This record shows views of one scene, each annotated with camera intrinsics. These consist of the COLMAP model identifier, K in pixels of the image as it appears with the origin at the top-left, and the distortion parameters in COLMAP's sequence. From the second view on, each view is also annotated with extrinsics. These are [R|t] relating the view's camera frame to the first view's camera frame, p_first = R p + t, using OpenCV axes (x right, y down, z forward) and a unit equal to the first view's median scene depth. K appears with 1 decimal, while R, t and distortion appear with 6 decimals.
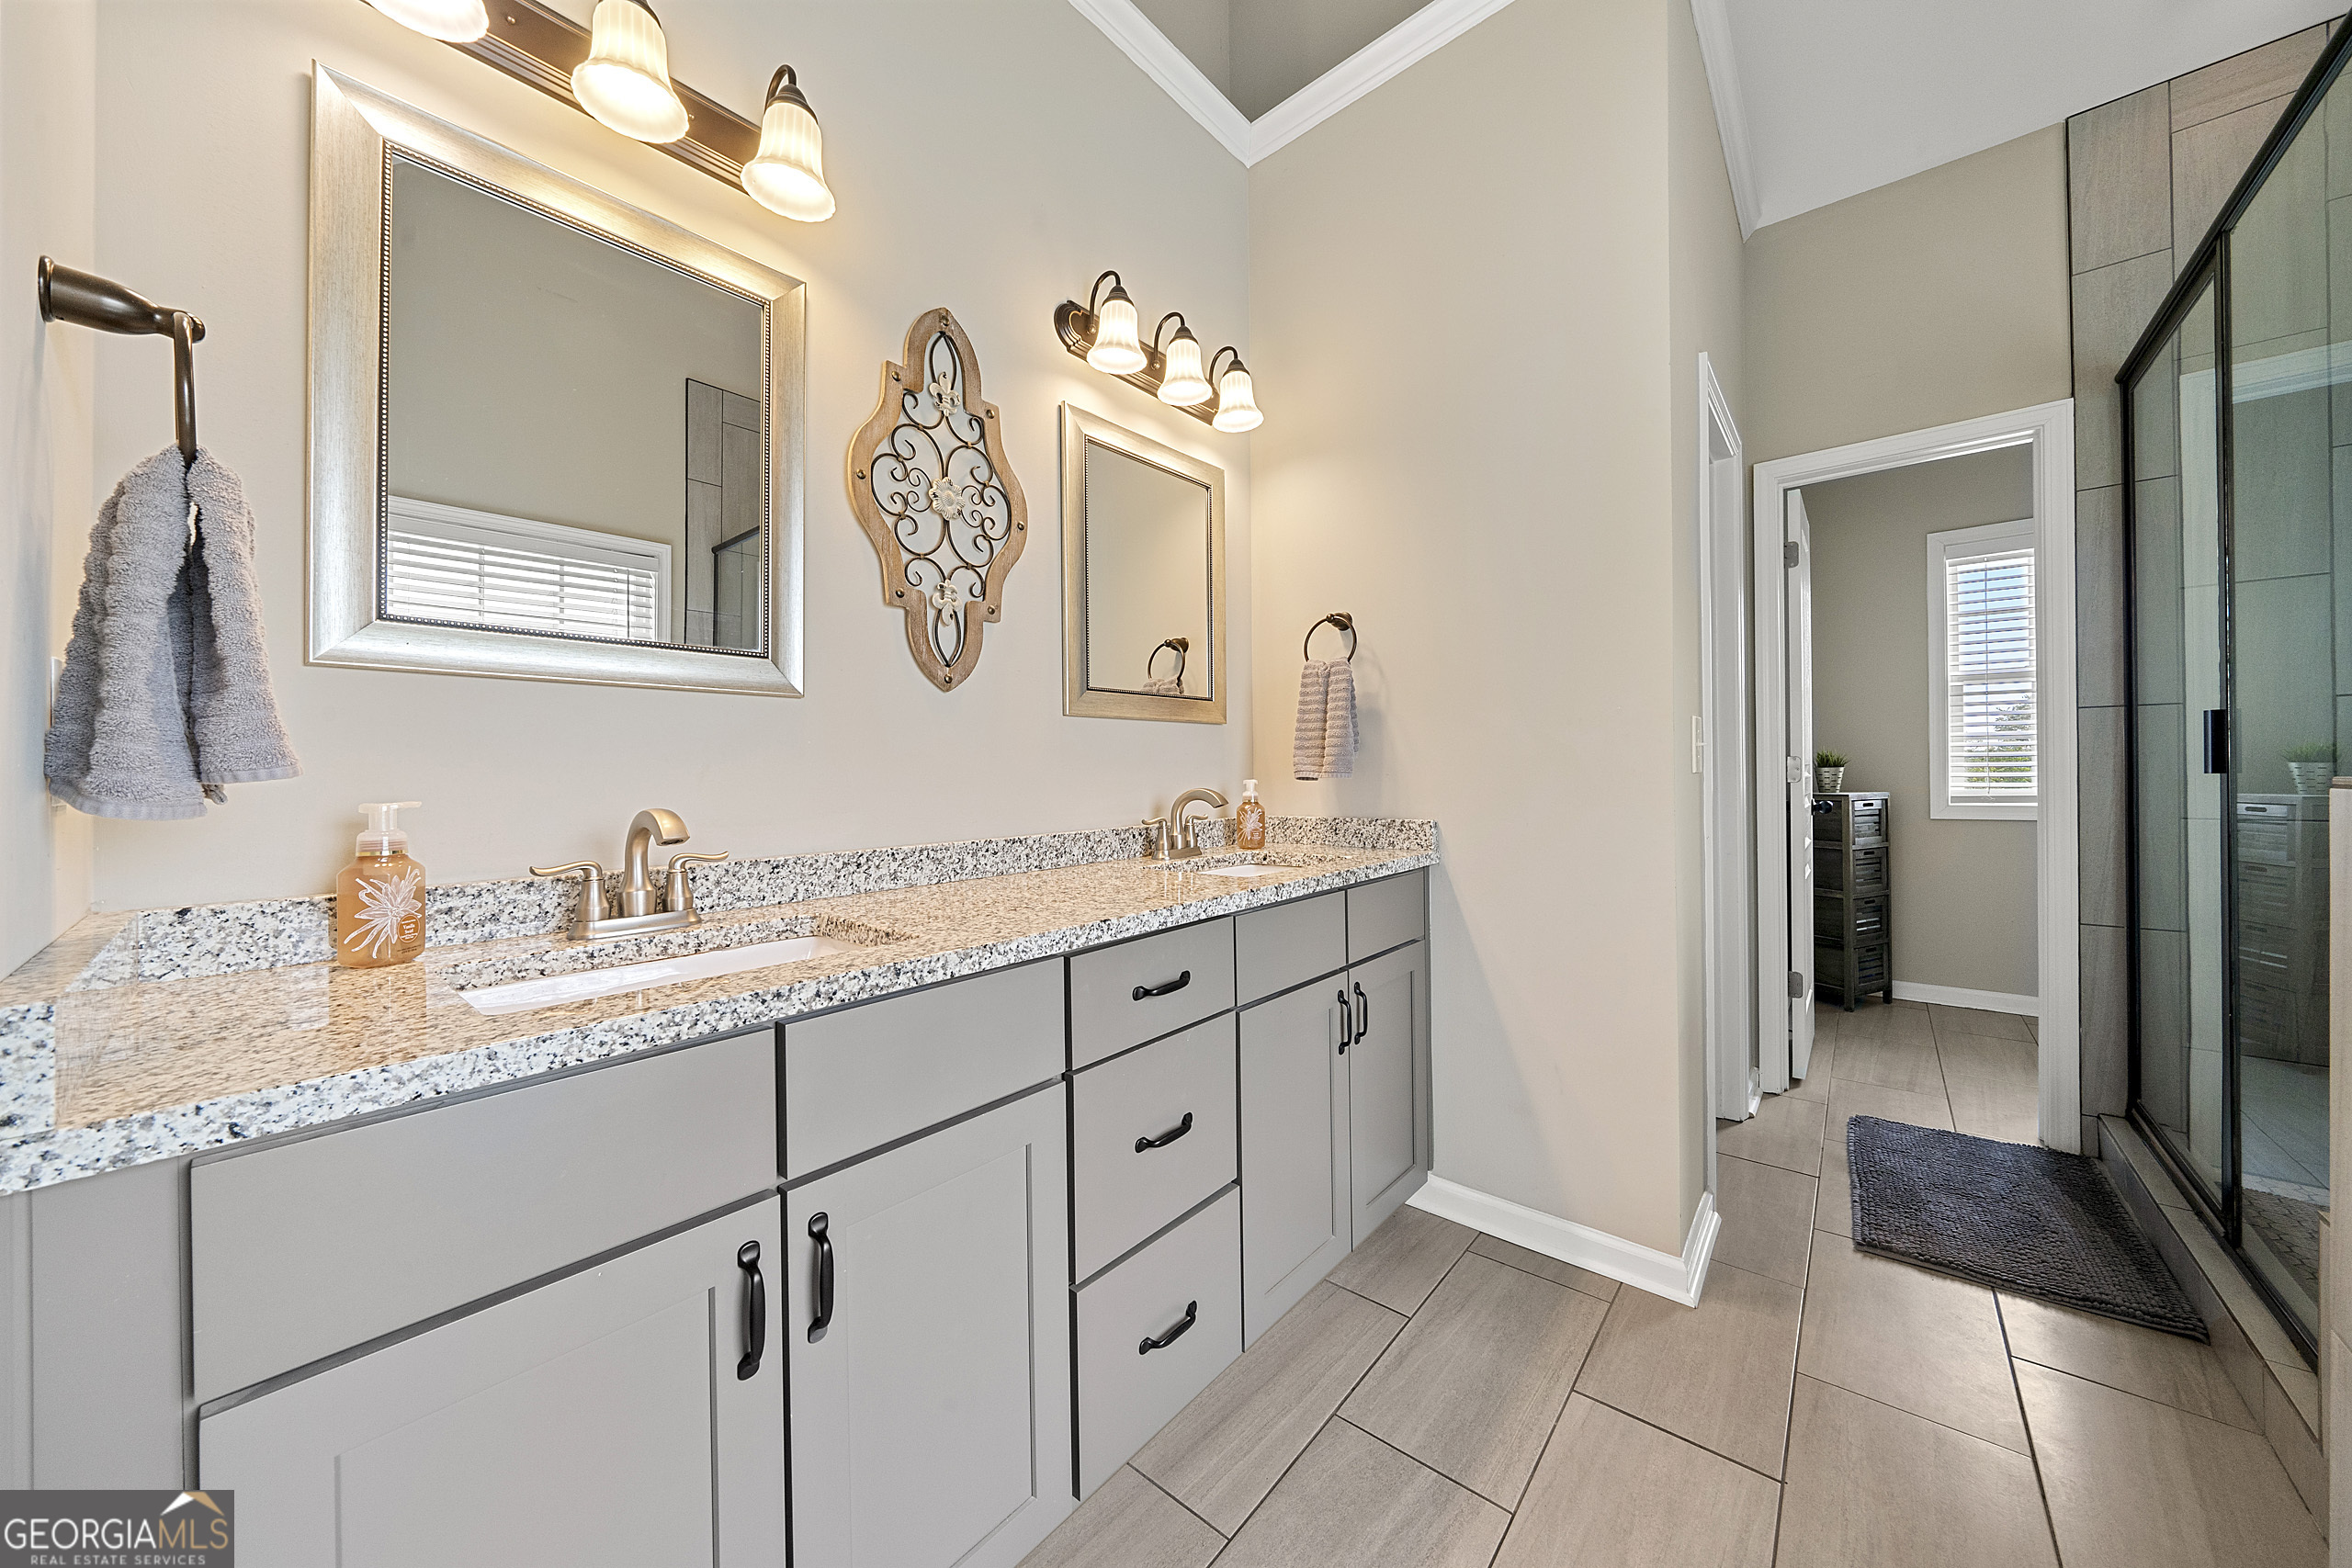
lens RADIAL K [[815.9, 0, 1185.6], [0, 815.9, 770.8], [0, 0, 1]] dist [-0.006191, -0.000331]
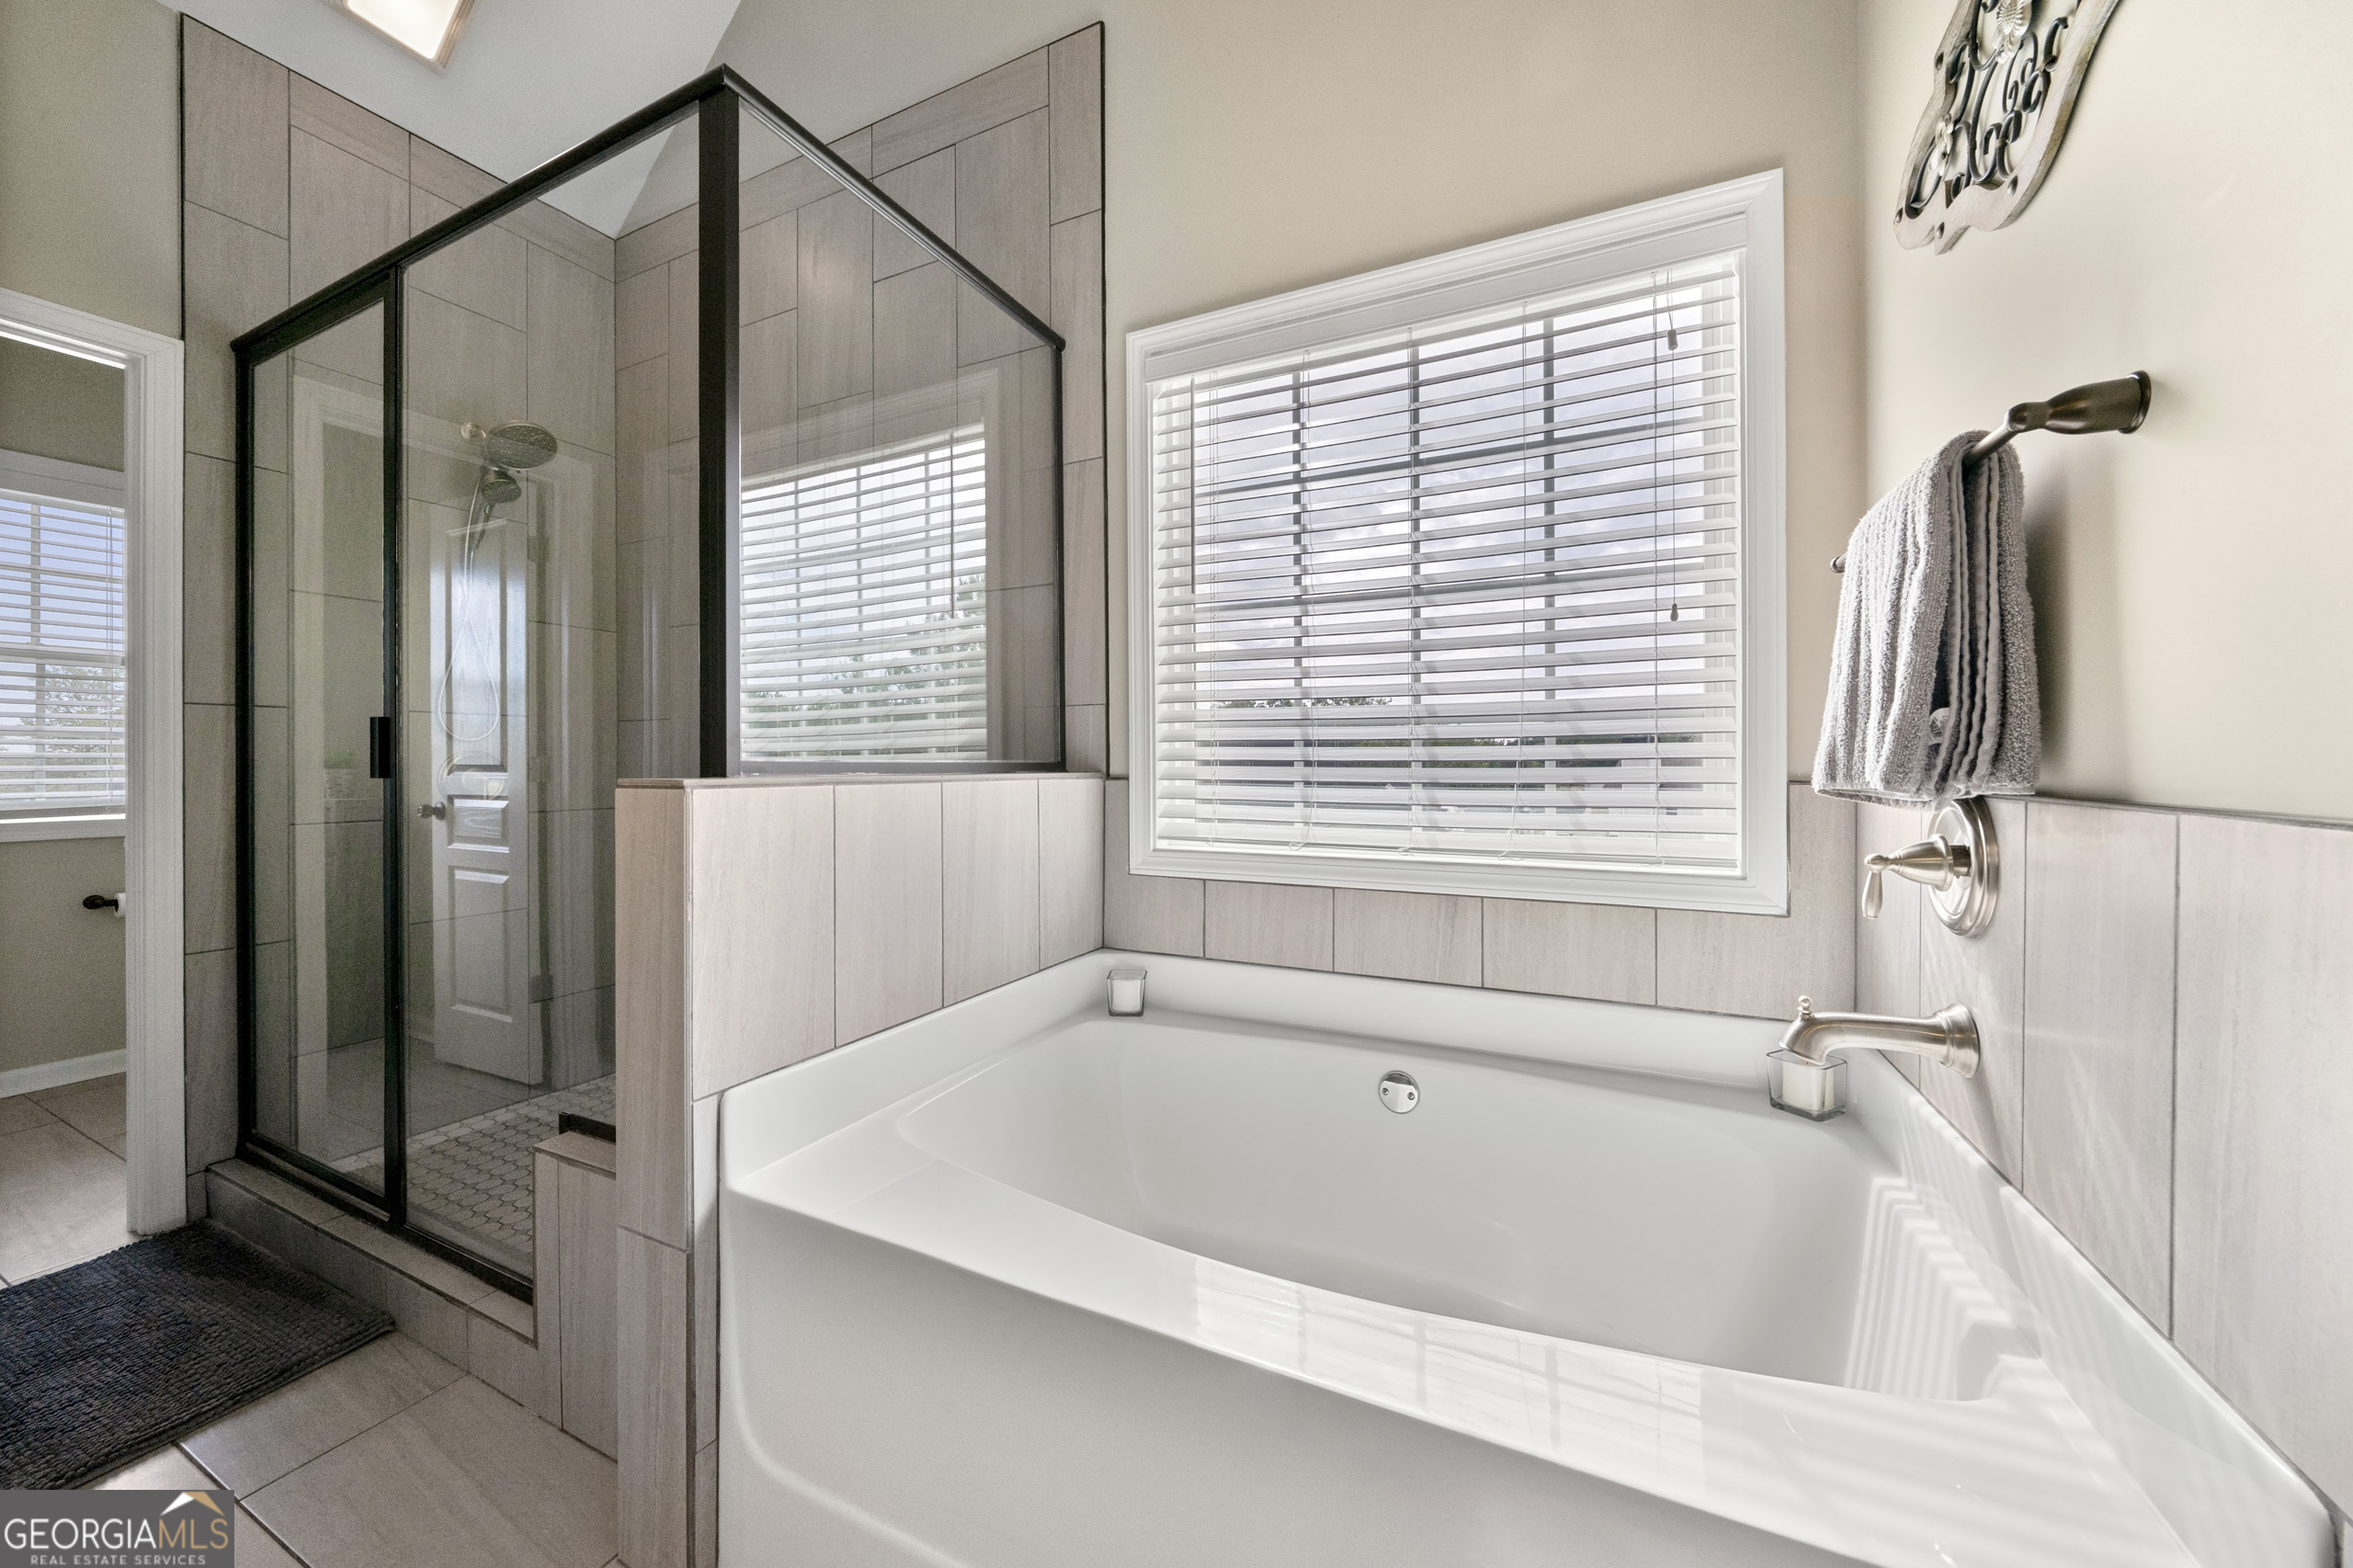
lens RADIAL K [[816.3, 0, 1186.1], [0, 816.3, 770.8], [0, 0, 1]] dist [-0.006191, -0.000331]
pose [[-0.260894, 0.006307, 0.965347, -0.001153], [0.002250, 0.999980, -0.005925, 0.001373], [-0.965365, 0.000626, -0.260903, 0.204494]]
